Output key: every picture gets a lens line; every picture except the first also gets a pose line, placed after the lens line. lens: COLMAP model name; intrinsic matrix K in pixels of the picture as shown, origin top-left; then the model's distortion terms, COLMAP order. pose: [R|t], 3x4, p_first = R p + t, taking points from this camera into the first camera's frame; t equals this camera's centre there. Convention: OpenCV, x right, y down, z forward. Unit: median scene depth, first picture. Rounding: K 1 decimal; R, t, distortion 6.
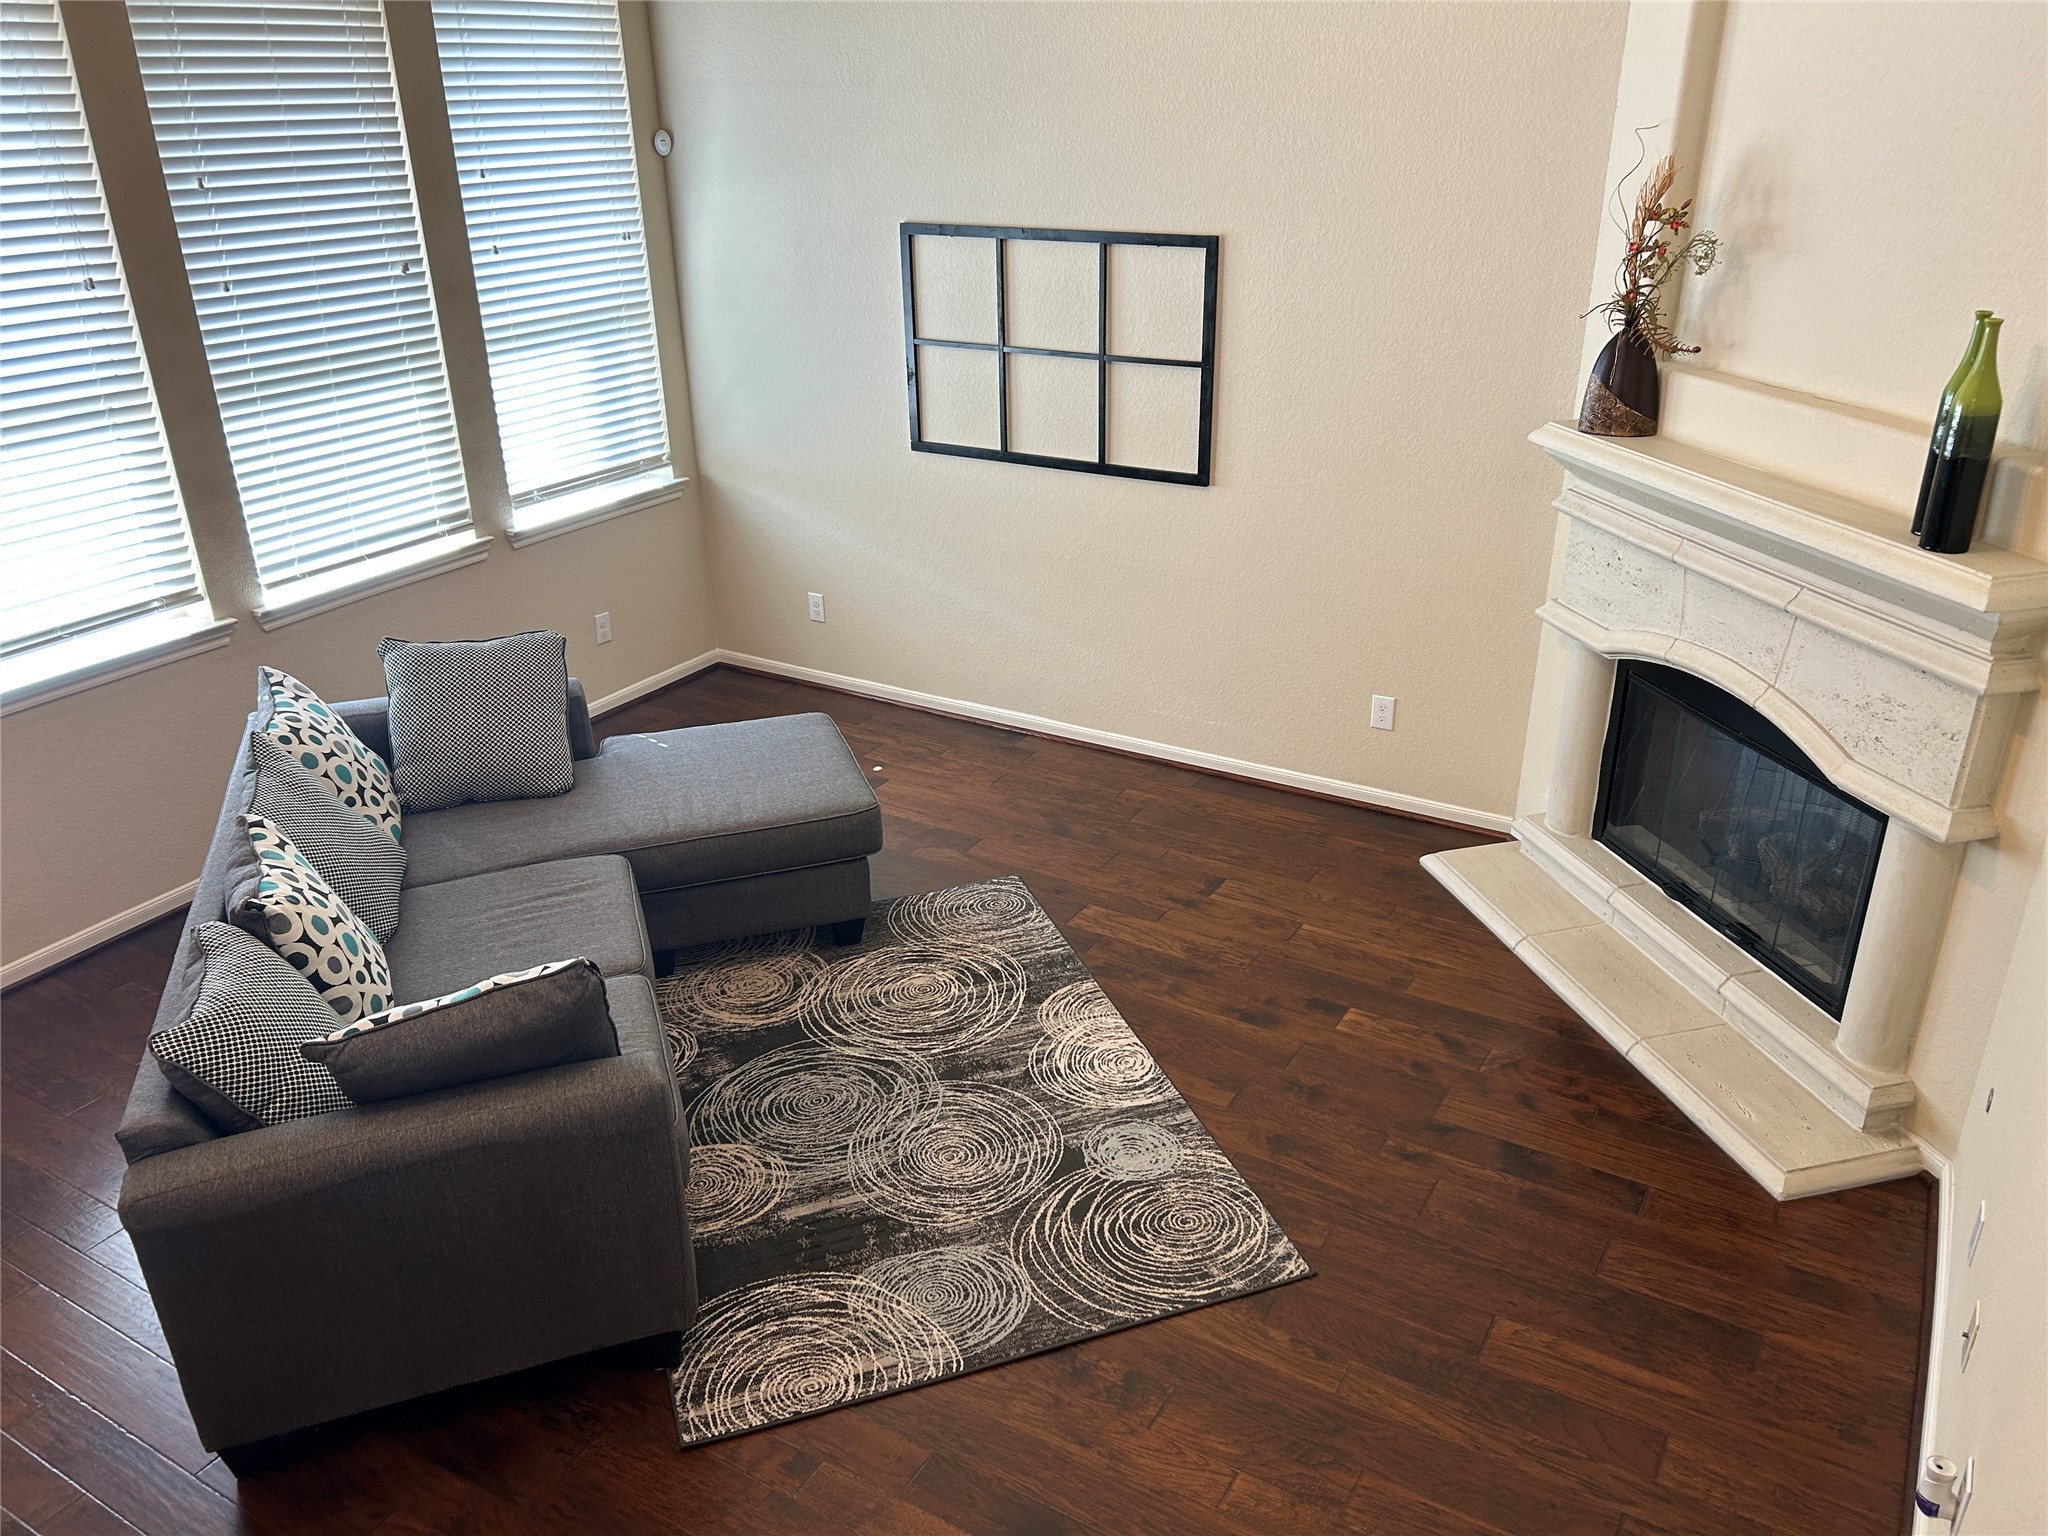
lens RADIAL K [[1534.4, 0, 1034.7], [0, 1534.4, 761.5], [0, 0, 1]] dist [0.006330, 0.003338]
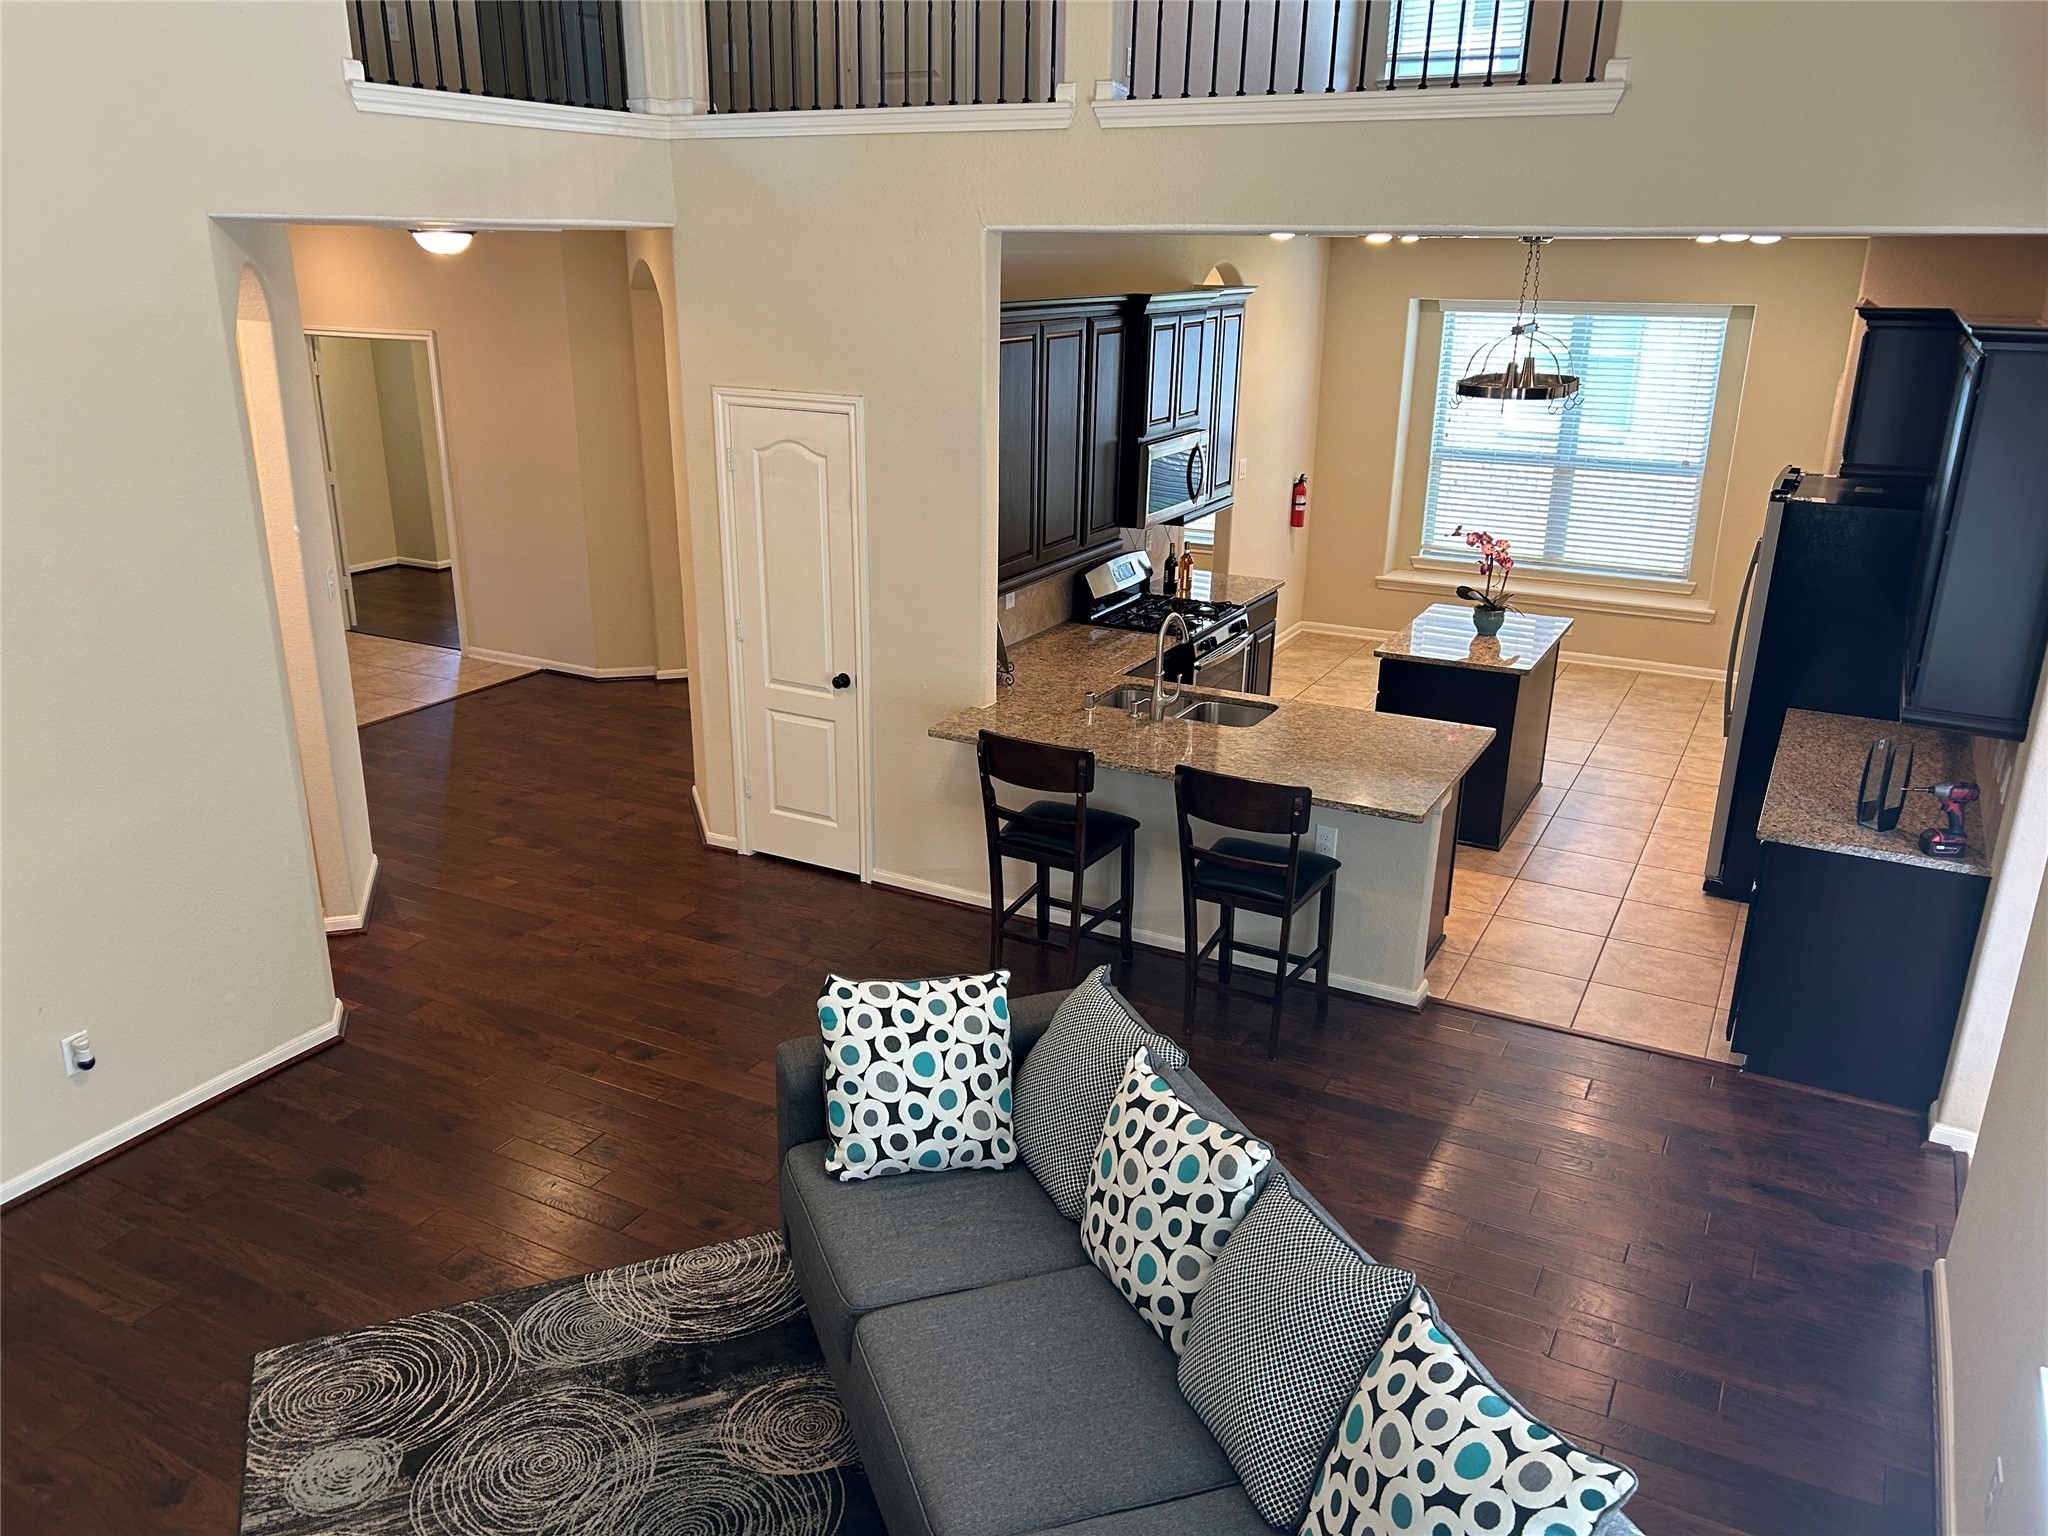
lens RADIAL K [[1534.4, 0, 1027.4], [0, 1534.4, 768.4], [0, 0, 1]] dist [0.006330, 0.003338]
pose [[-0.998982, 0.010020, -0.043985, -0.329746], [-0.022598, 0.732710, 0.680166, -0.738664], [0.039043, 0.680467, -0.731738, 1.491189]]
